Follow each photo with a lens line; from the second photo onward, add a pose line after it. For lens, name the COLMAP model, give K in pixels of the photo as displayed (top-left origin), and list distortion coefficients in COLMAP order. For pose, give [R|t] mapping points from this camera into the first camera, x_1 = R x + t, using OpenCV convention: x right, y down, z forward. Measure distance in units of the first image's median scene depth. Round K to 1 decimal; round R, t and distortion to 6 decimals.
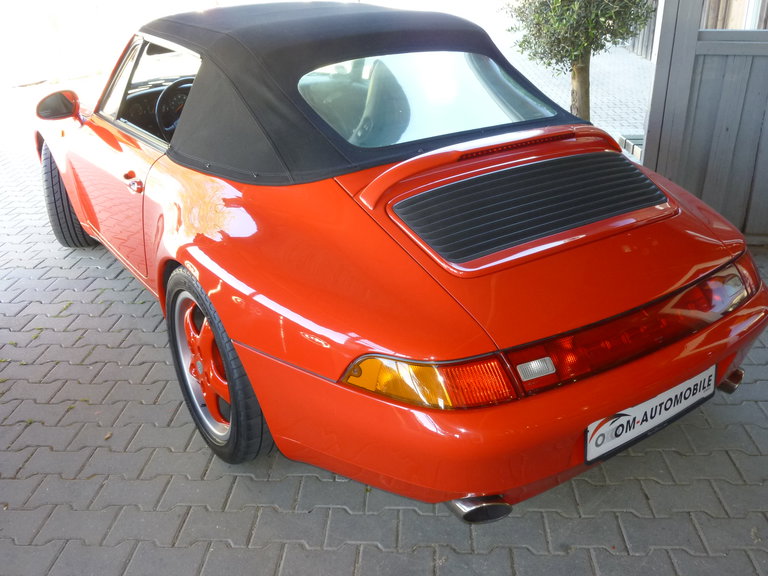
lens RADIAL K [[726.3, 0, 384.0], [0, 726.3, 288.0], [0, 0, 1]] dist [-0.017333, -0.005472]
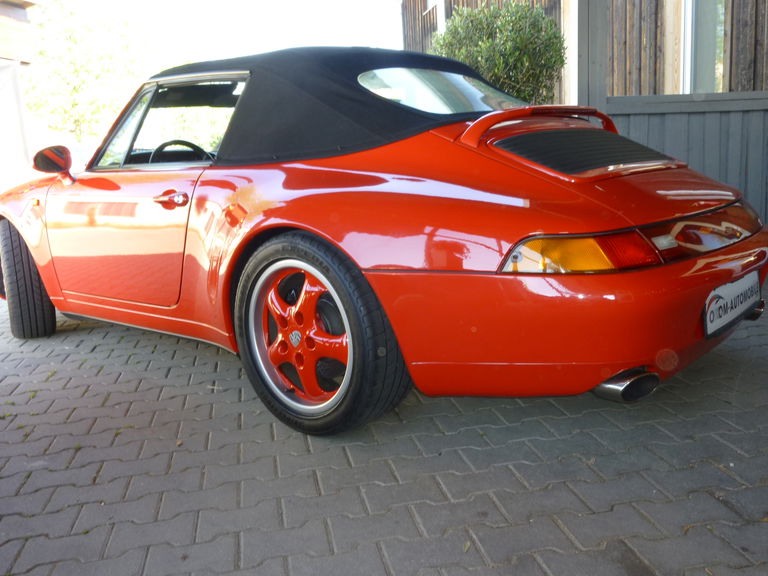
lens RADIAL K [[726.3, 0, 384.0], [0, 726.3, 288.0], [0, 0, 1]] dist [-0.017333, -0.005472]
pose [[0.969735, -0.073854, 0.232724, -0.337783], [0.128493, 0.964855, -0.229223, 0.266256], [-0.207616, 0.252189, 0.945143, 0.021553]]
